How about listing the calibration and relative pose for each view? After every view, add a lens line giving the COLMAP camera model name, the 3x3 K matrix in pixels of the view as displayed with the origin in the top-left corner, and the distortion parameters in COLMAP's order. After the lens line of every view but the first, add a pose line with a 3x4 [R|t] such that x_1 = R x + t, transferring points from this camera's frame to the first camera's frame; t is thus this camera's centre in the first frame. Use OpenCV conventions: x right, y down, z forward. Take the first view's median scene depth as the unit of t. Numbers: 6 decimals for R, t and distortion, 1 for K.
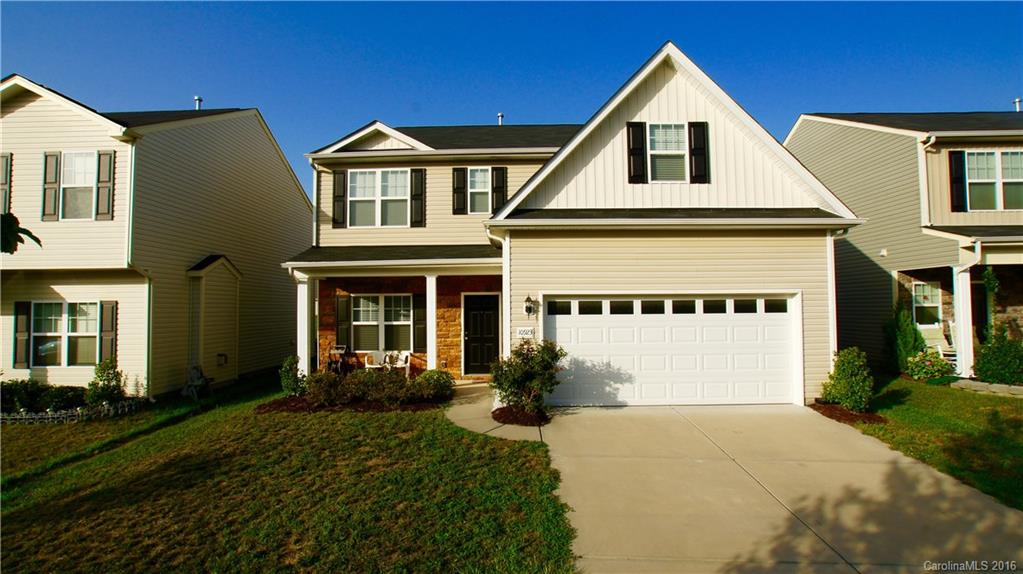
lens RADIAL K [[494.2, 0, 513.1], [0, 494.2, 286.4], [0, 0, 1]] dist [-0.012182, 0.000562]
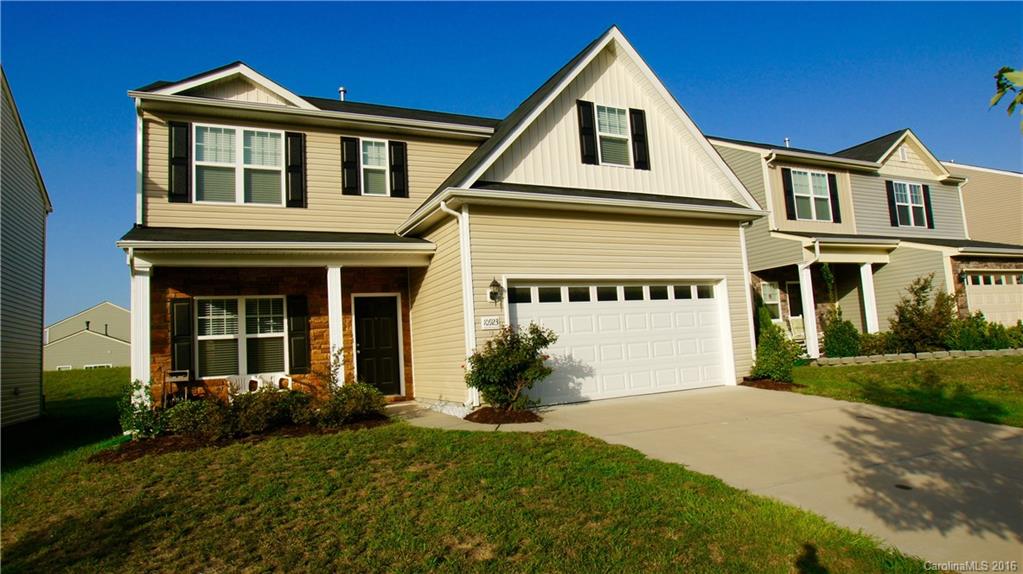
lens RADIAL K [[593.7, 0, 509.3], [0, 593.7, 285.9], [0, 0, 1]] dist [-0.007606, 0.003544]
pose [[0.897501, -0.000803, 0.441012, -0.328869], [0.037570, 0.996502, -0.074643, 0.088615], [-0.439410, 0.083560, 0.894392, 0.052183]]
